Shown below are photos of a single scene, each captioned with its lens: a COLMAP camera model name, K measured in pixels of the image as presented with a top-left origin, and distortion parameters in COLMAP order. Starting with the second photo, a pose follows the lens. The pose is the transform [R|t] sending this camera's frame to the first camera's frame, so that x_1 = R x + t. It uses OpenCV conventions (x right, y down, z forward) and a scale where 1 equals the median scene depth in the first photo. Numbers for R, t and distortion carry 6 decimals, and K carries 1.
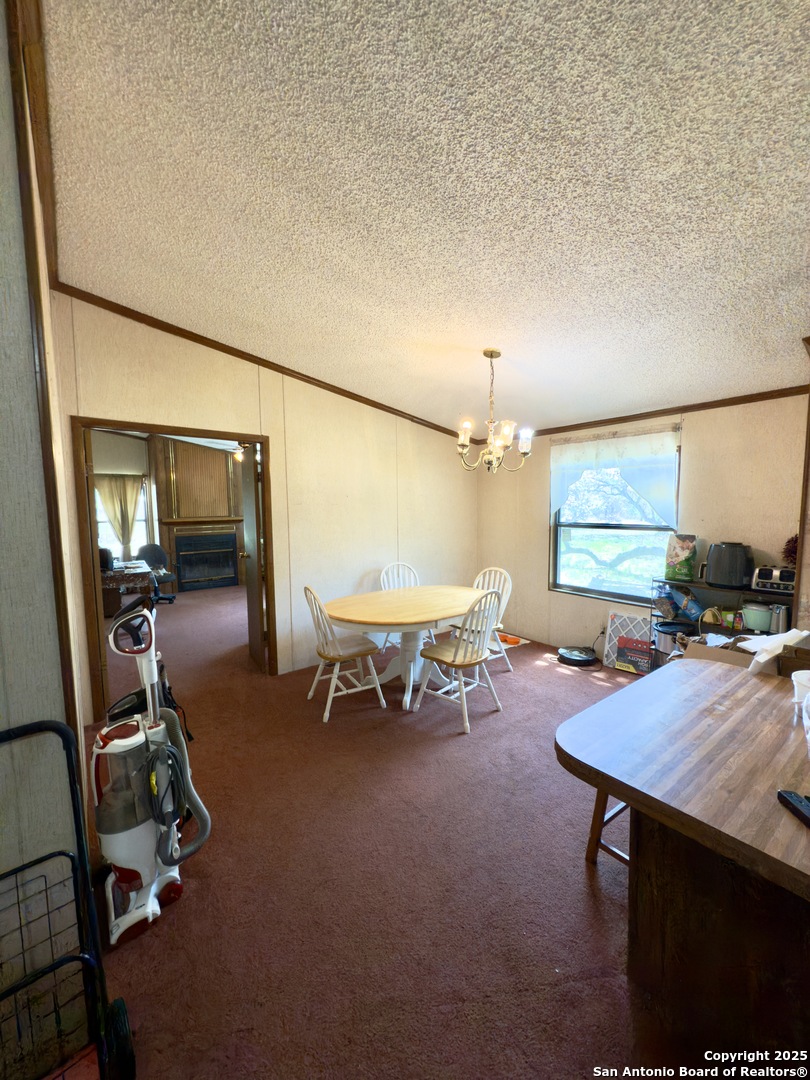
lens RADIAL K [[429.9, 0, 404.8], [0, 429.9, 543.7], [0, 0, 1]] dist [-0.000832, 0.000224]
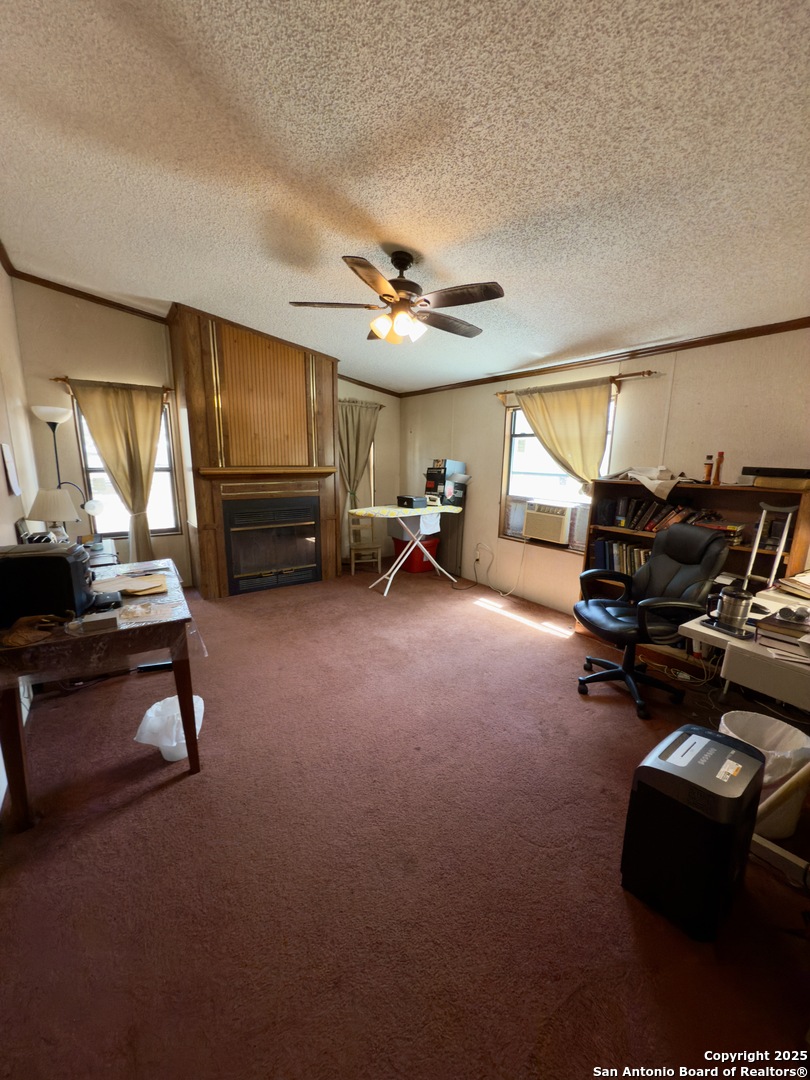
lens RADIAL K [[429.9, 0, 404.8], [0, 429.9, 543.7], [0, 0, 1]] dist [-0.000832, 0.000224]
pose [[0.998368, 0.033209, -0.046456, -0.896511], [-0.028045, 0.993786, 0.107716, -0.091820], [0.049745, -0.106238, 0.993096, 1.494145]]
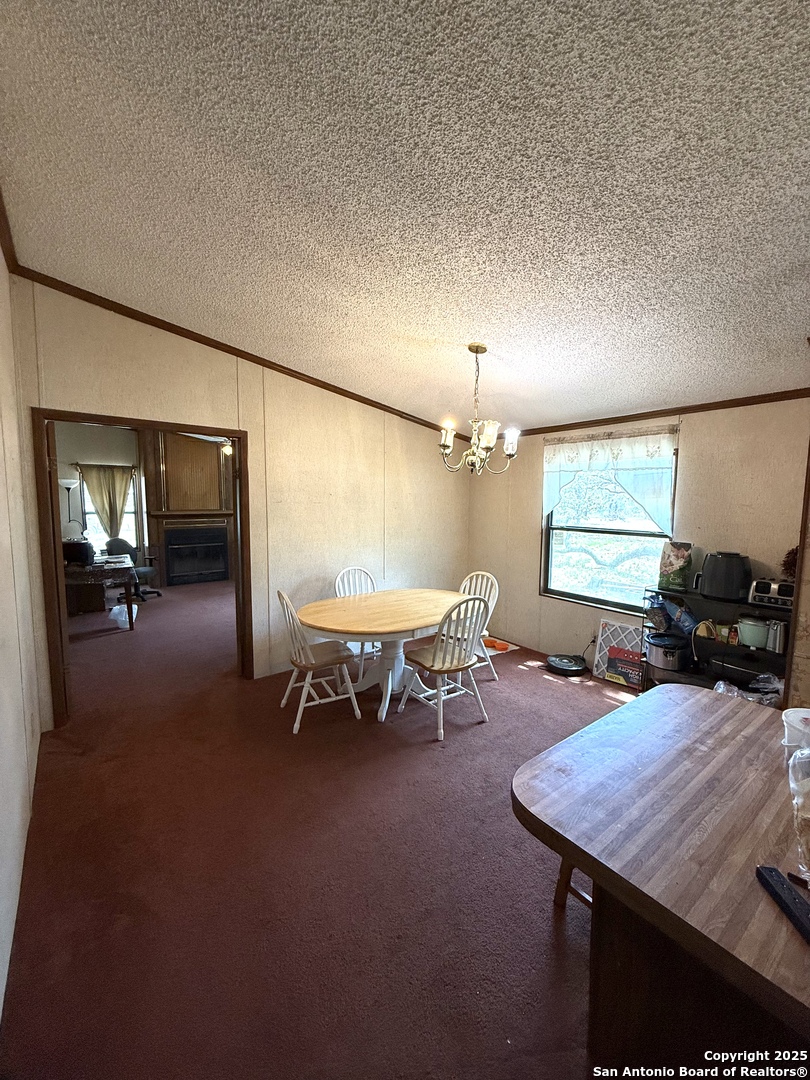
lens RADIAL K [[430.4, 0, 405.0], [0, 430.4, 540.0], [0, 0, 1]] dist [-0.000480, 0.000362]
pose [[0.999792, 0.019160, -0.006959, 0.078843], [-0.019113, 0.999794, 0.006795, -0.034502], [0.007088, -0.006661, 0.999953, 0.068714]]
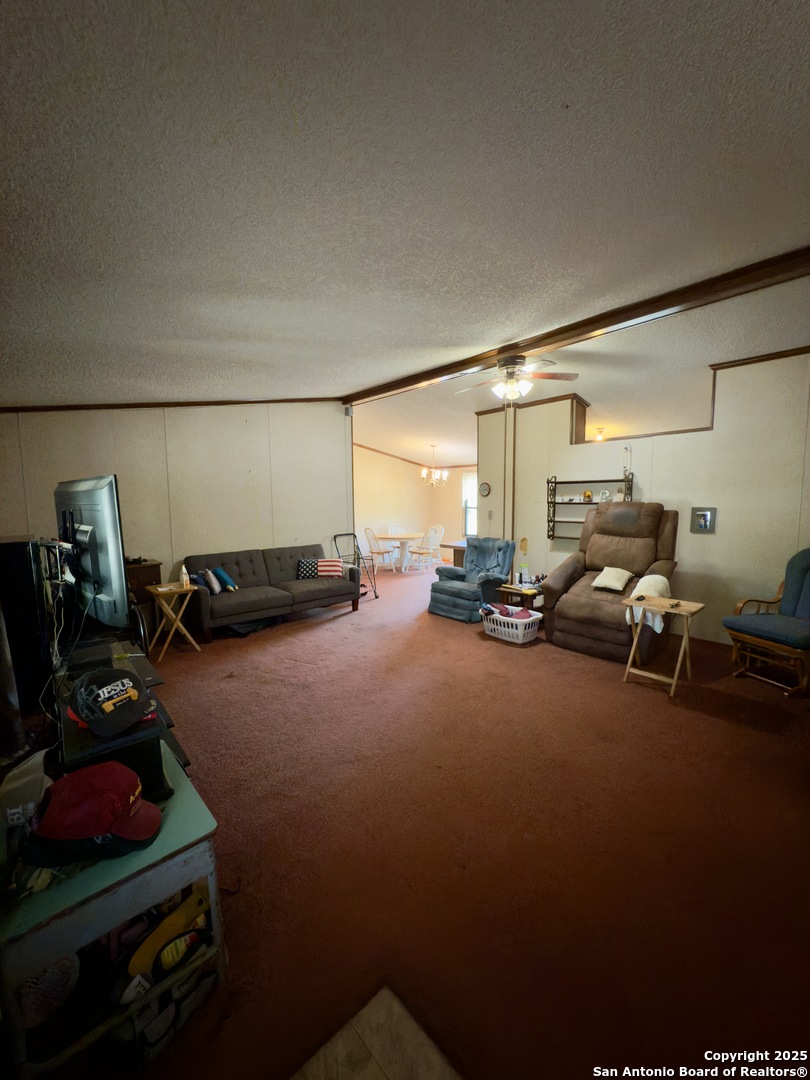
lens RADIAL K [[429.9, 0, 404.8], [0, 429.9, 543.7], [0, 0, 1]] dist [-0.000832, 0.000224]
pose [[0.996672, 0.000862, 0.081514, -0.307646], [-0.001444, 0.999974, 0.007081, 0.265530], [-0.081505, -0.007175, 0.996647, -2.496744]]
